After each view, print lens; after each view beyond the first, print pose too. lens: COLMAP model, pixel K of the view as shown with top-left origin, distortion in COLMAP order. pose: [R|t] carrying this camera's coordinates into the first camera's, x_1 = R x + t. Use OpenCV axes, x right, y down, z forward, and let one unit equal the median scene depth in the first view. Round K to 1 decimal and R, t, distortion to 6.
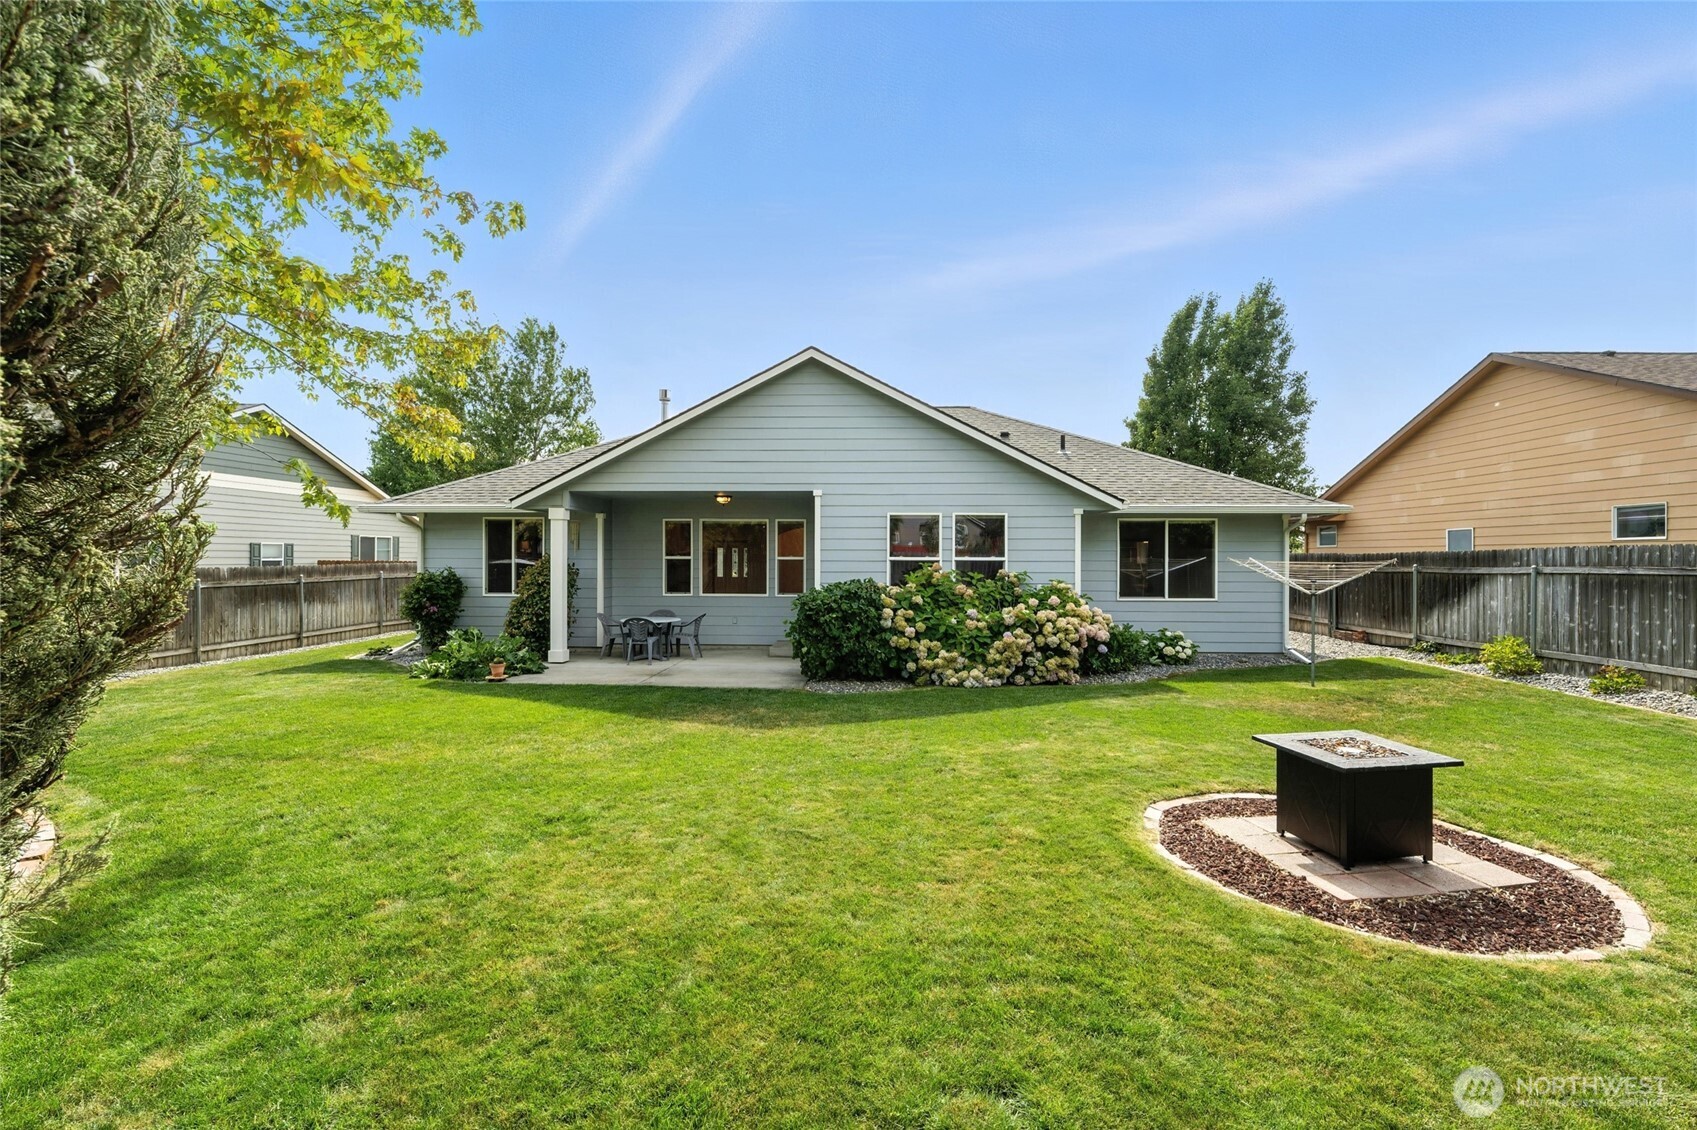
lens RADIAL K [[769.3, 0, 850.2], [0, 769.3, 565.2], [0, 0, 1]] dist [-0.011106, -0.000149]
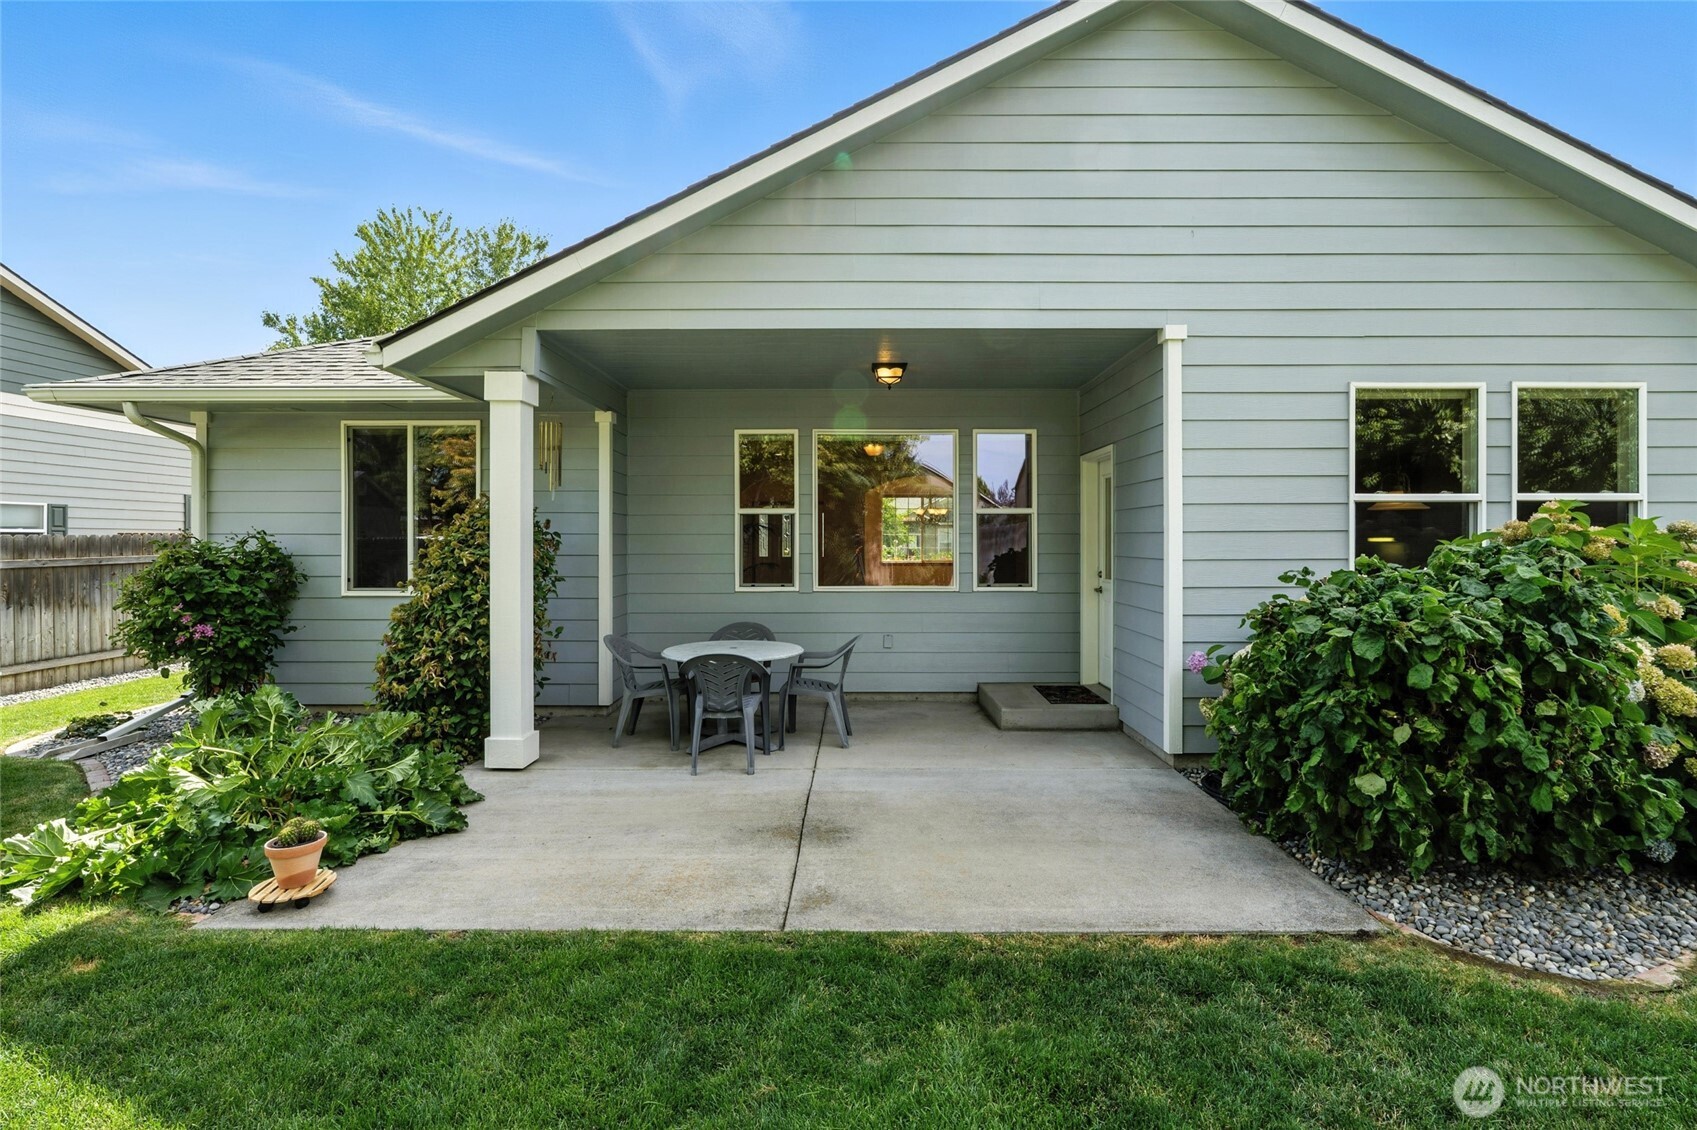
lens RADIAL K [[783.3, 0, 848.6], [0, 783.3, 559.6], [0, 0, 1]] dist [-0.002961, -0.000697]
pose [[0.999374, -0.004814, 0.035040, -0.217631], [0.004378, 0.999912, 0.012502, 0.016039], [-0.035097, -0.012341, 0.999308, 0.585123]]
